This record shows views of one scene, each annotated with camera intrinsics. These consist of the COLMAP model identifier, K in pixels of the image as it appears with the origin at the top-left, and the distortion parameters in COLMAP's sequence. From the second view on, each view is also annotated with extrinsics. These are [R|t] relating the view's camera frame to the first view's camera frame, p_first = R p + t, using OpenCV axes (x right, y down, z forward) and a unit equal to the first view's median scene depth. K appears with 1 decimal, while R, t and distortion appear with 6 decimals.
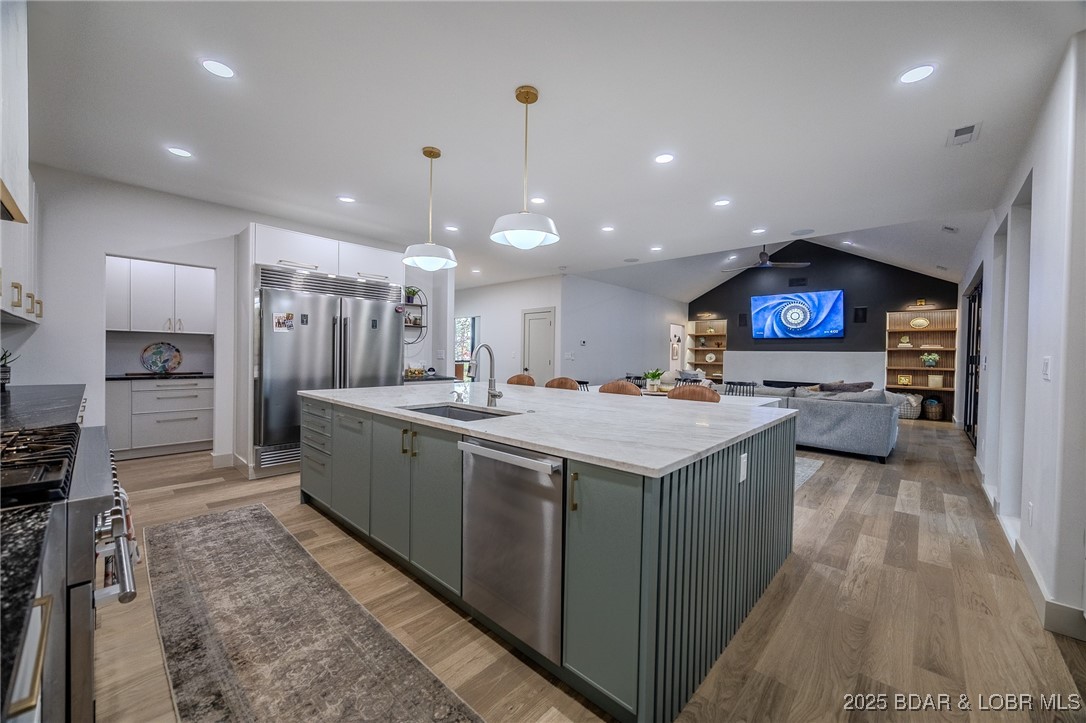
lens RADIAL K [[413.1, 0, 555.5], [0, 413.1, 362.9], [0, 0, 1]] dist [0.000024, -0.001253]
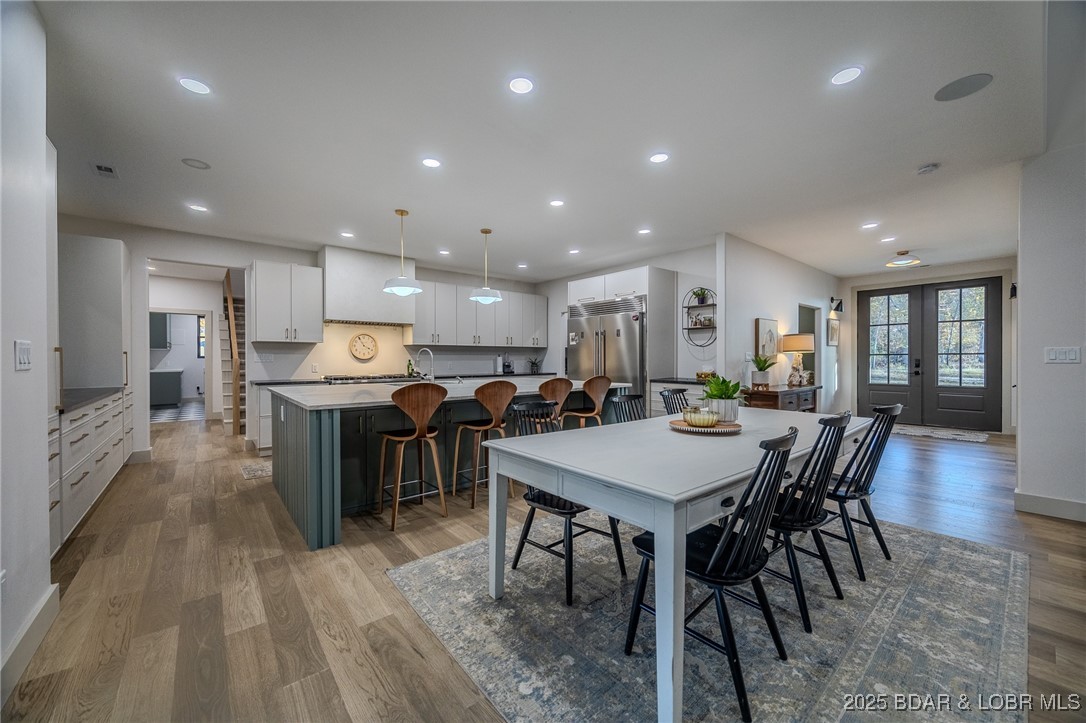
lens RADIAL K [[413.1, 0, 542.7], [0, 413.1, 361.4], [0, 0, 1]] dist [0.000024, -0.001253]
pose [[-0.153652, -0.004275, -0.988116, 0.515984], [-0.019369, 0.999812, -0.001314, -0.000785], [0.987935, 0.018936, -0.153705, 0.597288]]
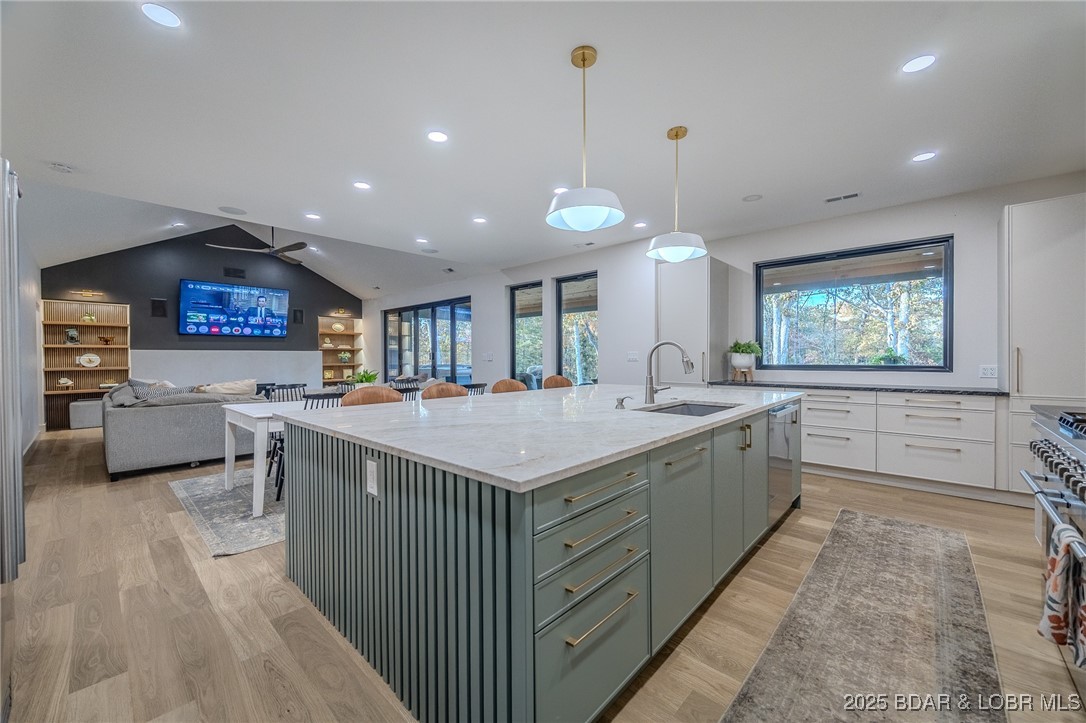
lens RADIAL K [[413.1, 0, 536.9], [0, 413.1, 363.3], [0, 0, 1]] dist [0.000024, -0.001253]
pose [[0.031384, -0.030324, 0.999047, -0.405894], [0.026624, 0.999210, 0.029493, -0.011935], [-0.999153, 0.025673, 0.032166, 0.430000]]
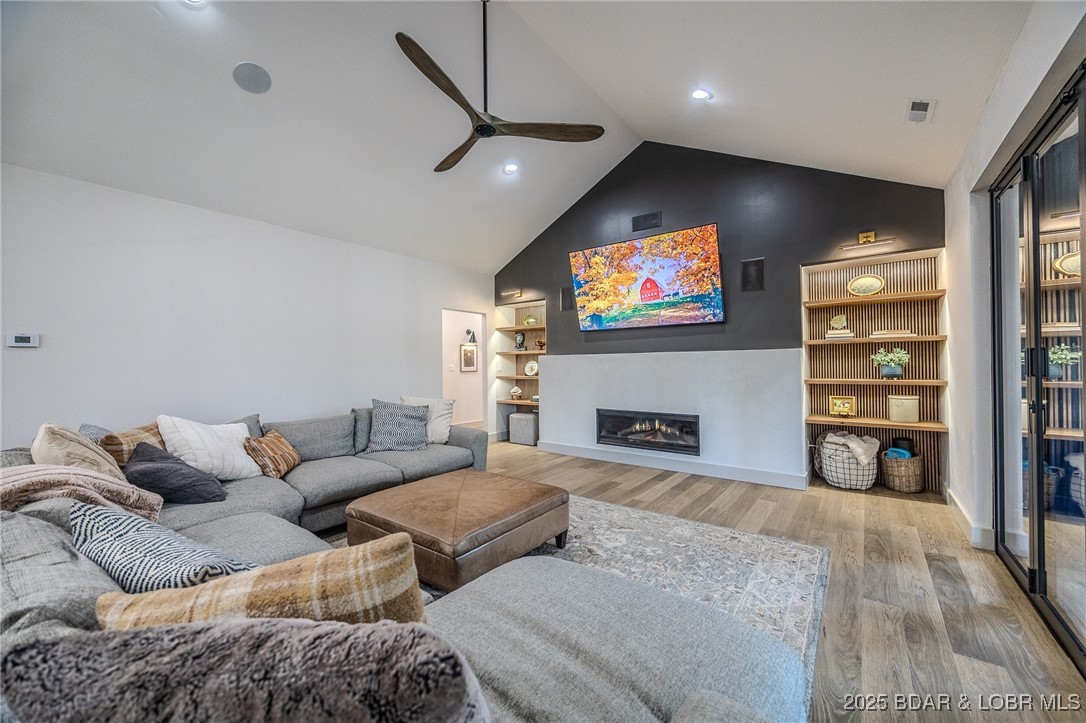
lens RADIAL K [[413.1, 0, 552.1], [0, 413.1, 363.3], [0, 0, 1]] dist [0.000024, -0.001253]
pose [[0.996336, -0.026717, 0.081241, 0.565707], [0.028589, 0.999350, -0.021966, -0.008332], [-0.080601, 0.024208, 0.996452, 0.655984]]
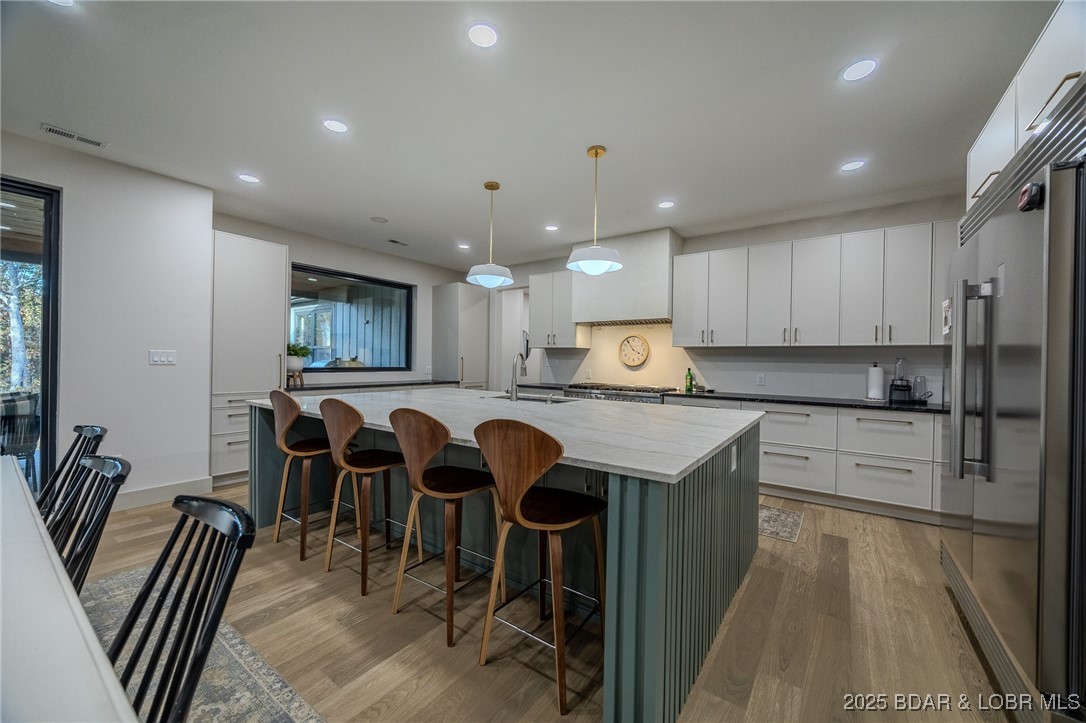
lens RADIAL K [[413.1, 0, 545.0], [0, 413.1, 362.2], [0, 0, 1]] dist [0.000024, -0.001253]
pose [[-0.994332, -0.030053, -0.101981, -0.040490], [-0.032449, 0.999233, 0.021917, -0.016086], [0.101244, 0.025102, -0.994545, 0.788991]]
